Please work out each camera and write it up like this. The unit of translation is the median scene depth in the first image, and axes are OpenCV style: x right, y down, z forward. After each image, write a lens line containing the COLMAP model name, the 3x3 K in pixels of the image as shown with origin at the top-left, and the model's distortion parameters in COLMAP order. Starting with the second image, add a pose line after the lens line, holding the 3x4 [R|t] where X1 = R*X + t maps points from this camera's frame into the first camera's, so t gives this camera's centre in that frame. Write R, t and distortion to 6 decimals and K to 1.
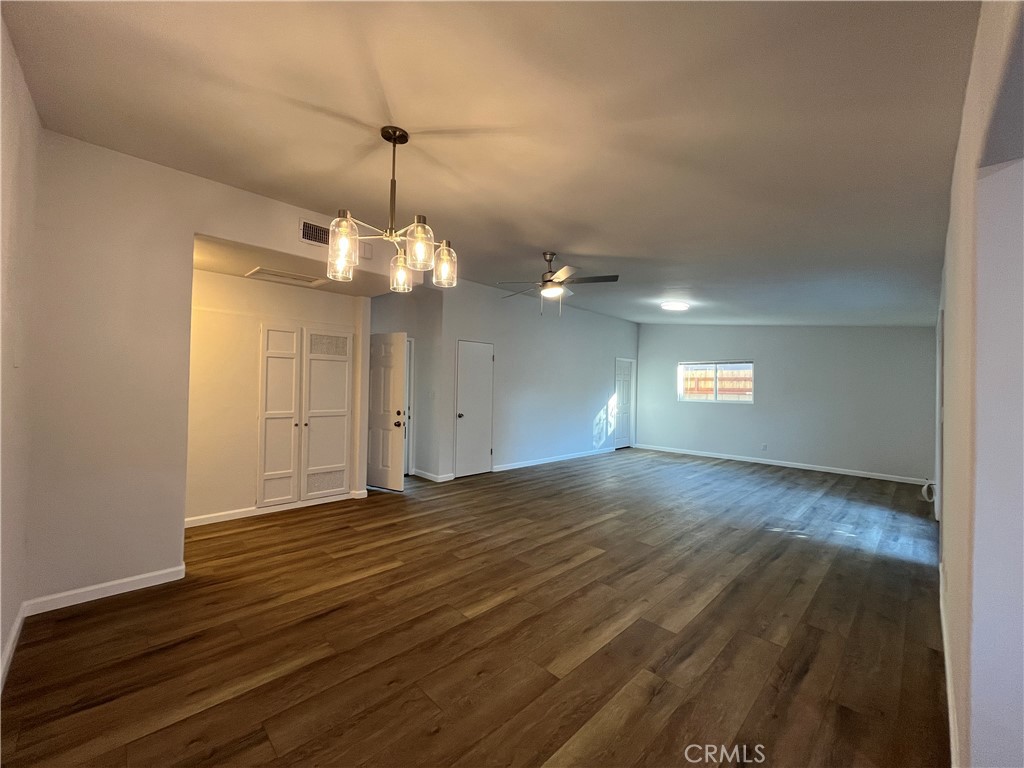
lens RADIAL K [[413.7, 0, 509.7], [0, 413.7, 383.2], [0, 0, 1]] dist [0.000233, 0.000119]
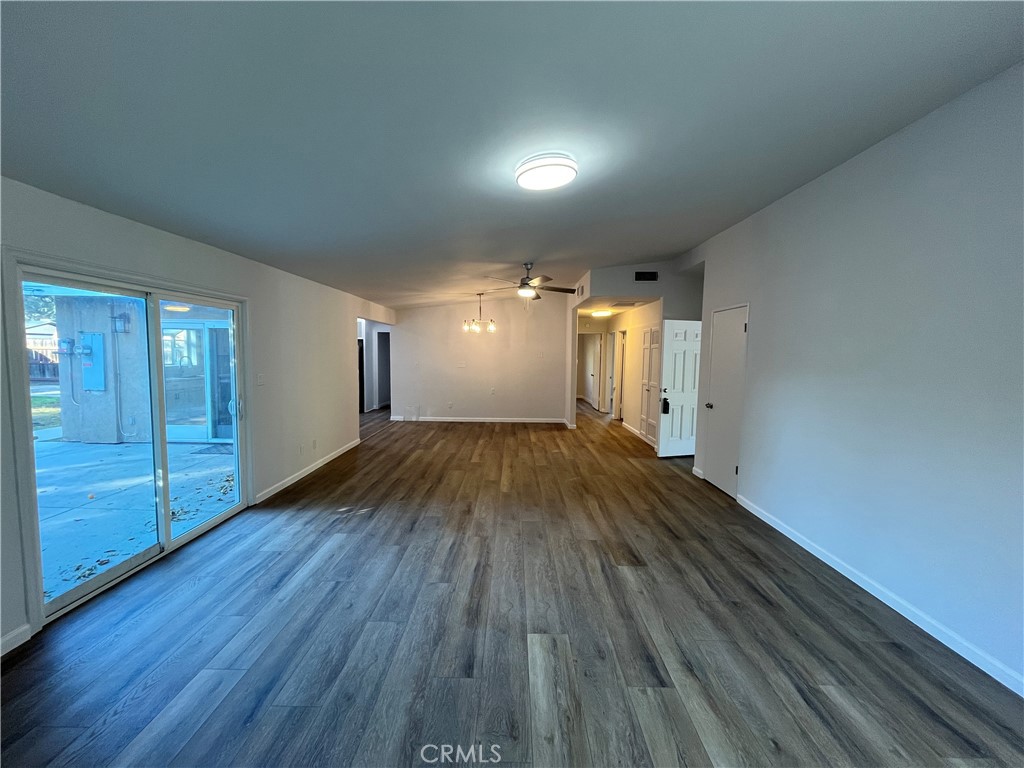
lens RADIAL K [[413.7, 0, 509.7], [0, 413.7, 383.2], [0, 0, 1]] dist [0.000233, 0.000119]
pose [[-0.711657, 0.023612, -0.702130, 1.078007], [-0.024489, 0.997994, 0.058383, -0.006839], [0.702100, 0.058743, -0.709651, 1.915618]]
